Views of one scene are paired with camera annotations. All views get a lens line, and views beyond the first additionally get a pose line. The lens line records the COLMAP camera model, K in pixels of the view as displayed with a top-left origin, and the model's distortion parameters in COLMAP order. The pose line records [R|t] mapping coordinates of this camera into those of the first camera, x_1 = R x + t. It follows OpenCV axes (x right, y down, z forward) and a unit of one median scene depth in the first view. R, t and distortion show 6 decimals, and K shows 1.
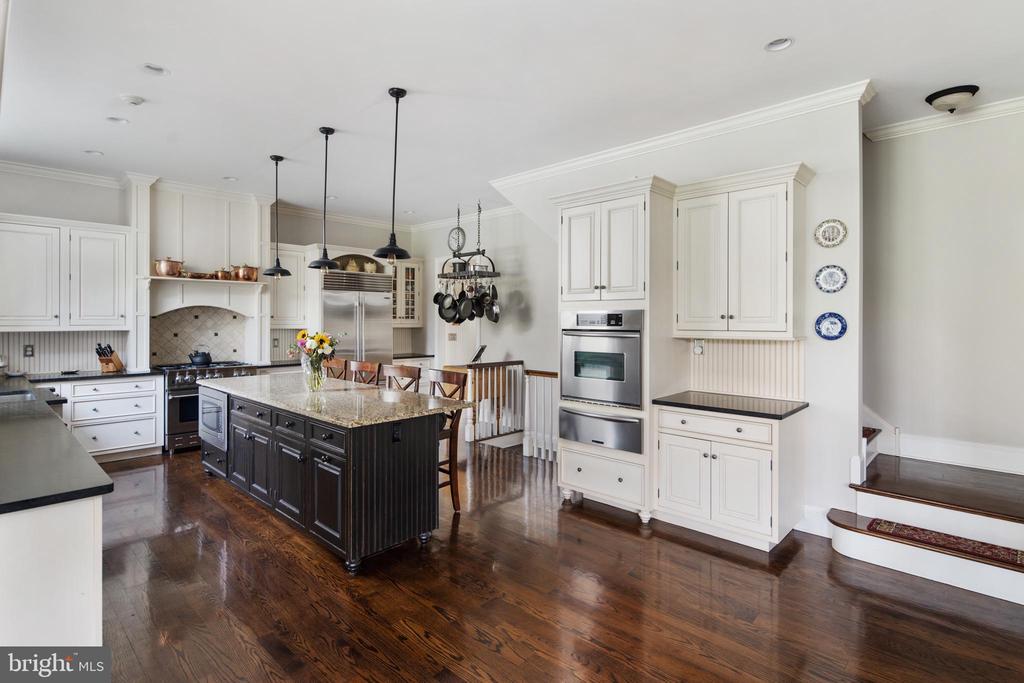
lens RADIAL K [[505.8, 0, 518.5], [0, 505.8, 322.7], [0, 0, 1]] dist [0.002274, 0.000474]
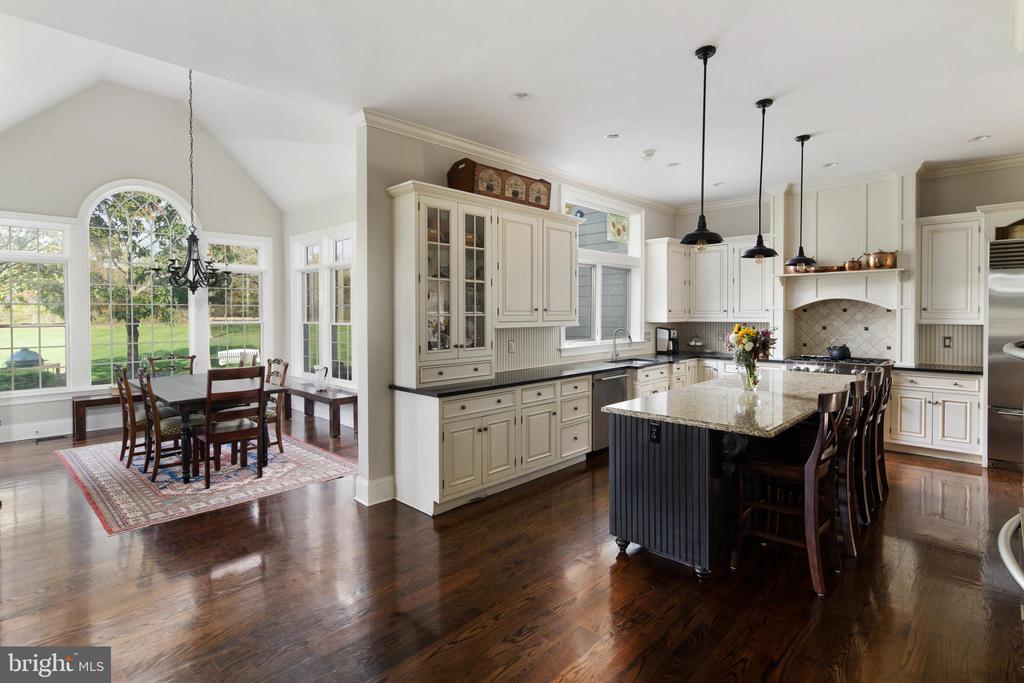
lens RADIAL K [[505.8, 0, 519.7], [0, 505.8, 315.1], [0, 0, 1]] dist [0.002274, 0.000474]
pose [[-0.009107, 0.000924, -0.999958, 0.357848], [-0.003203, 0.999994, 0.000953, -0.000745], [0.999953, 0.003211, -0.009104, 0.382891]]
